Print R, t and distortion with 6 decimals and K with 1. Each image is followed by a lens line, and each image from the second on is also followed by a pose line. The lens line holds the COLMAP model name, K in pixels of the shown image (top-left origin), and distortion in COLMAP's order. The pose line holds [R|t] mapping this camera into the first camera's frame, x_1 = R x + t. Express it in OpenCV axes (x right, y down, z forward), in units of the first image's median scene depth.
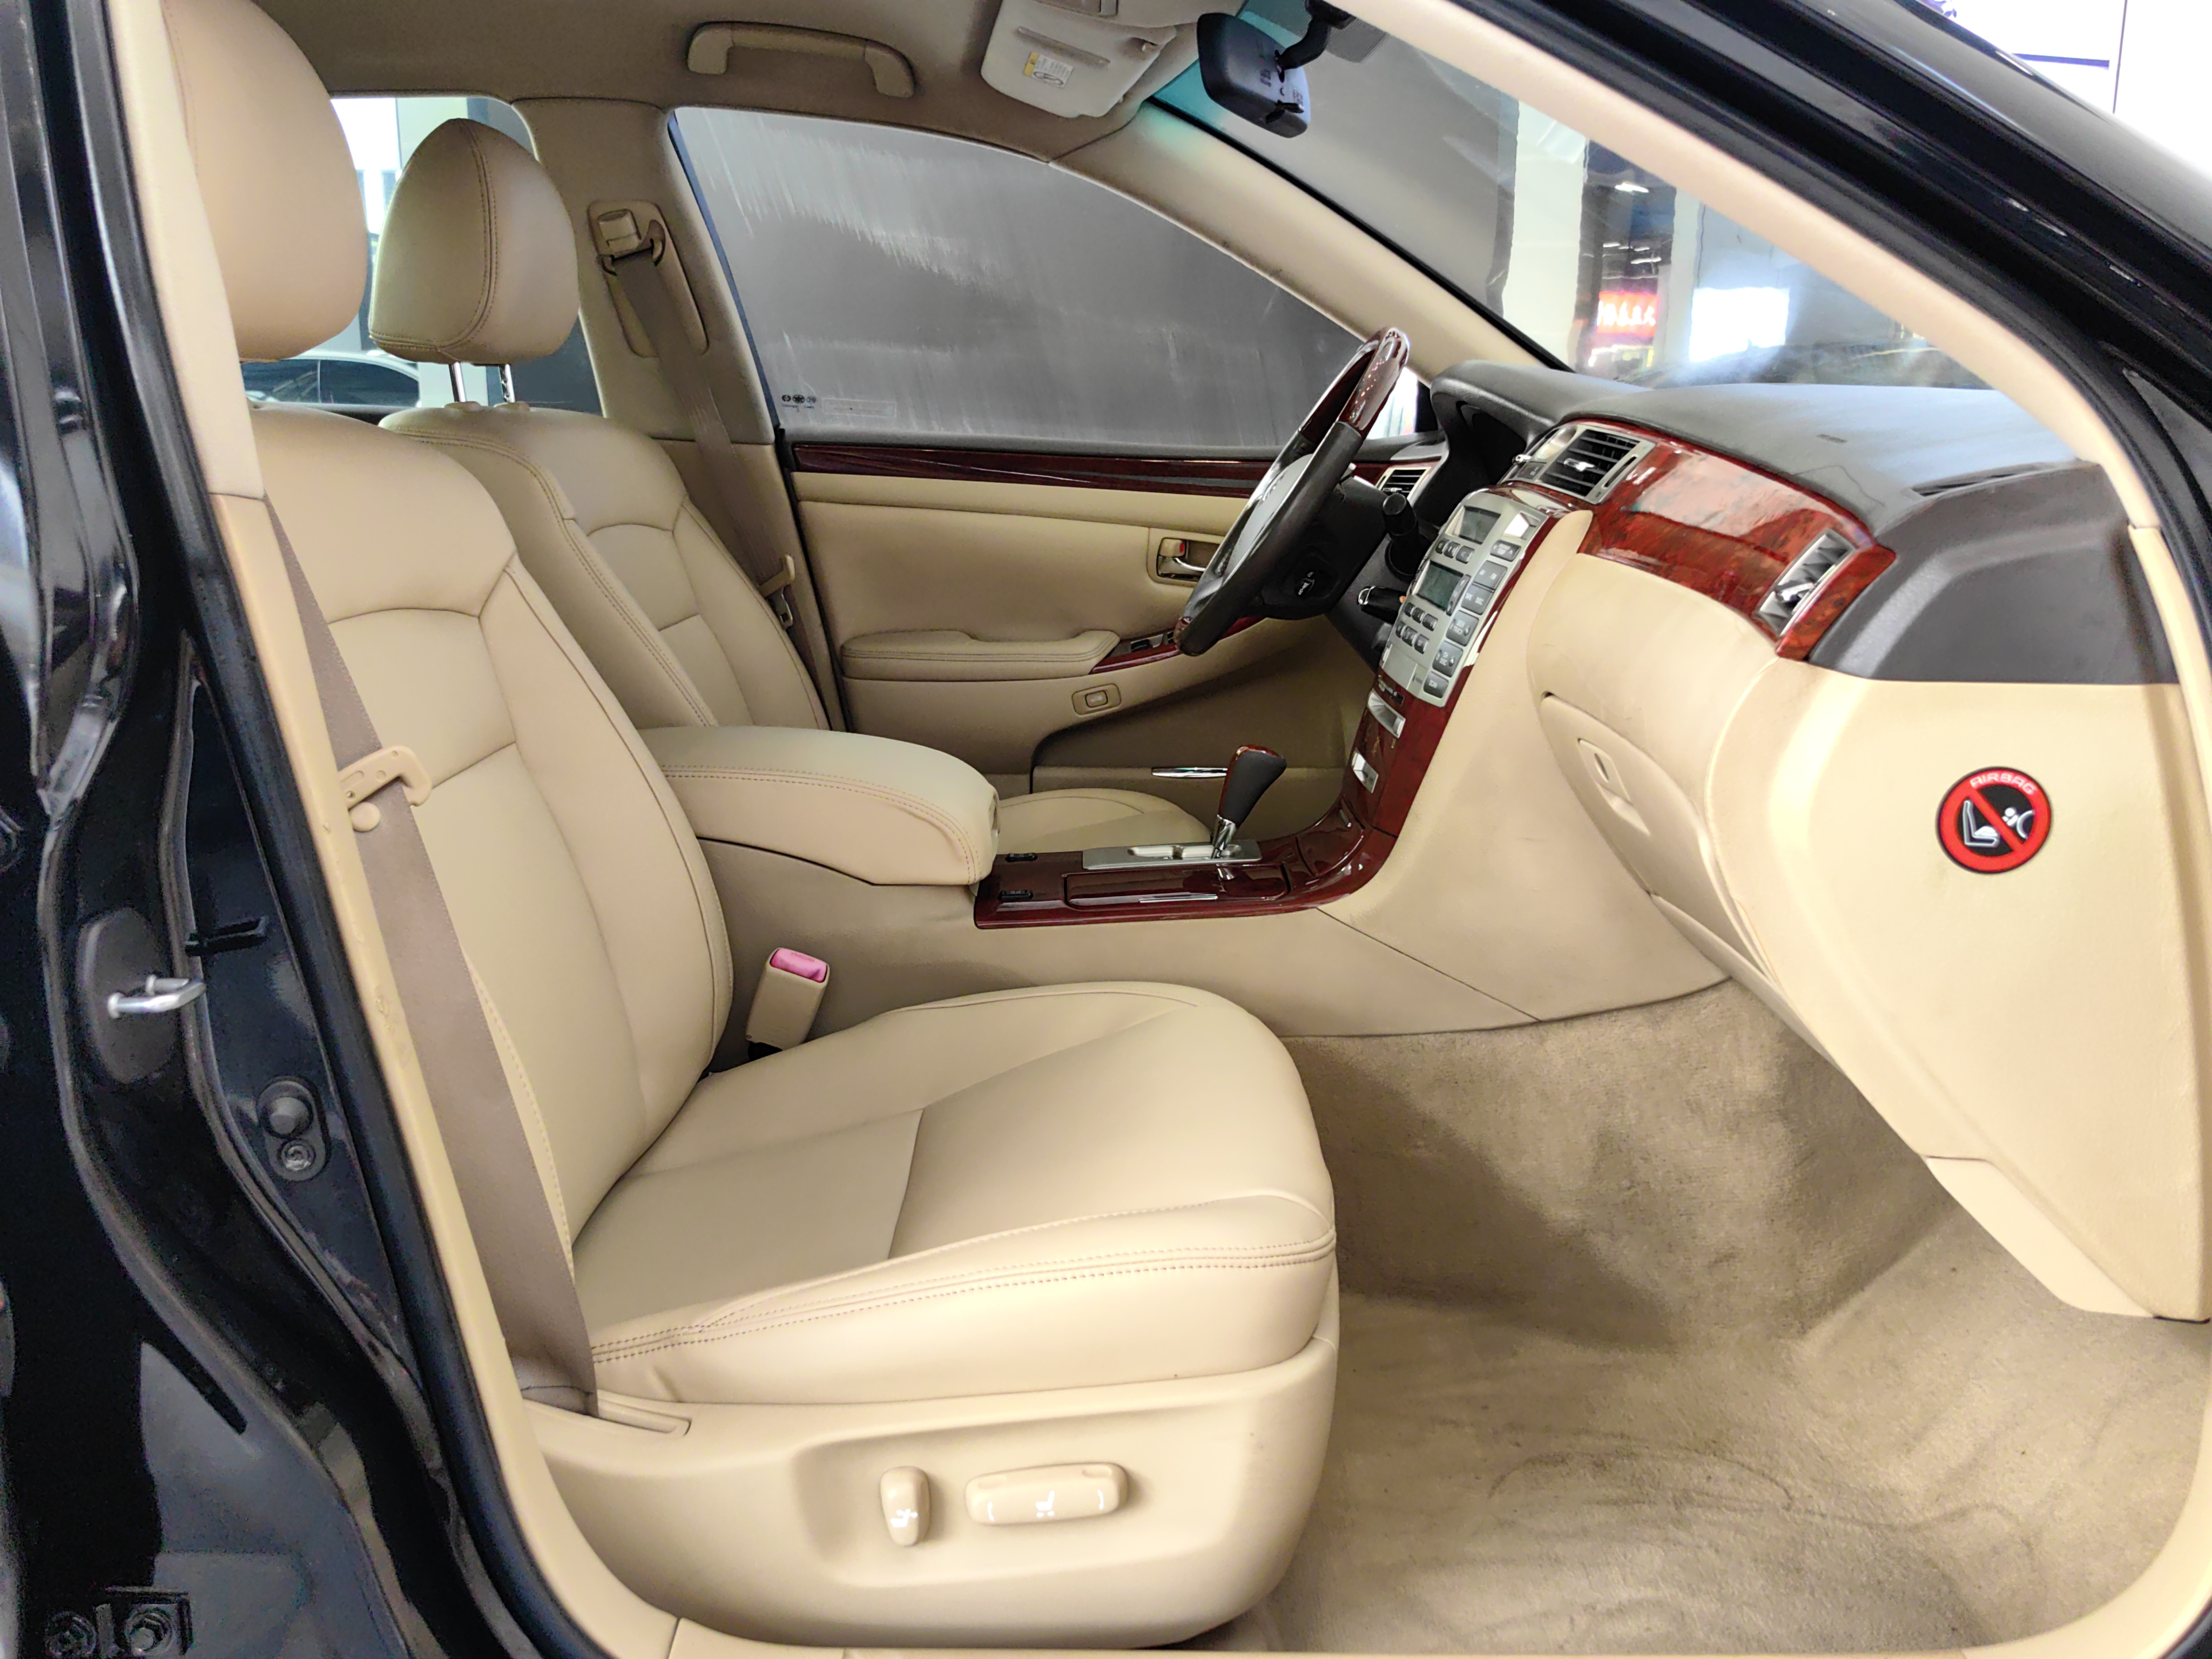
lens RADIAL K [[1860.7, 0, 1120.6], [0, 1860.7, 823.8], [0, 0, 1]] dist [0.024266, -0.040491]
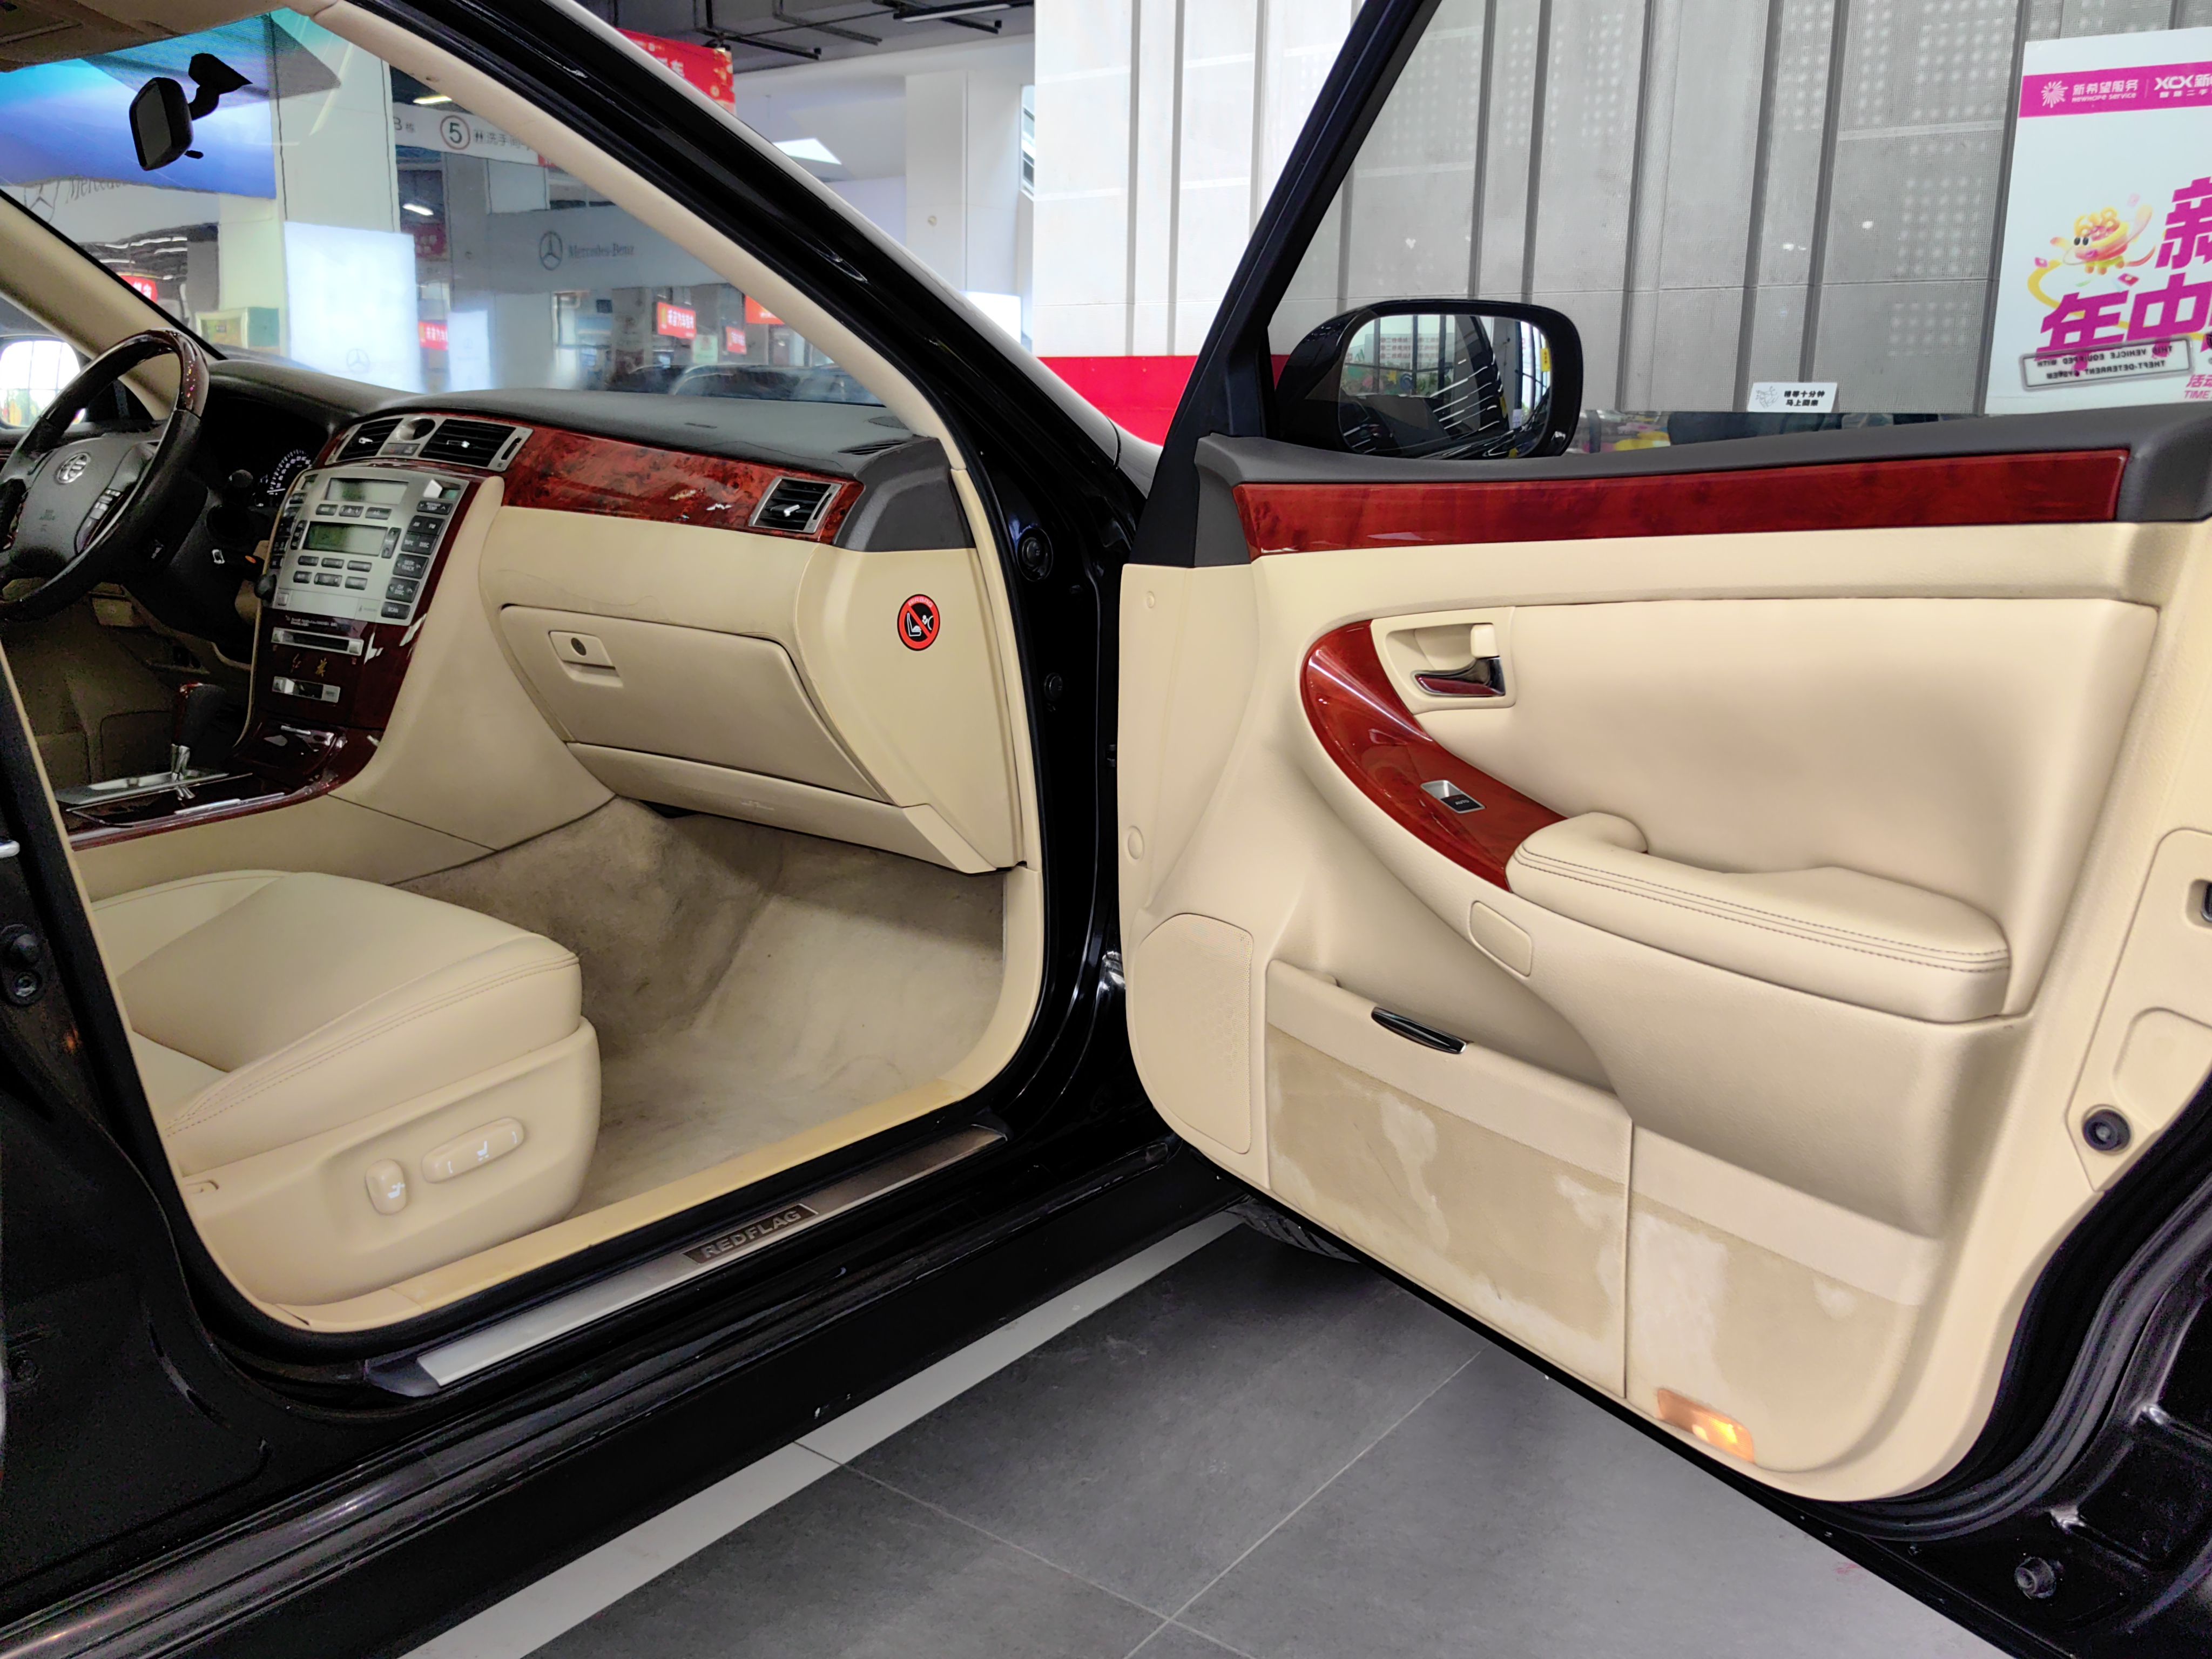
lens RADIAL K [[1860.7, 0, 1095.9], [0, 1860.7, 831.6], [0, 0, 1]] dist [0.024266, -0.040491]
pose [[0.615724, -0.157805, 0.771998, -0.829170], [0.155369, 0.984820, 0.077390, 0.079852], [-0.772492, 0.072294, 0.630896, -0.306552]]
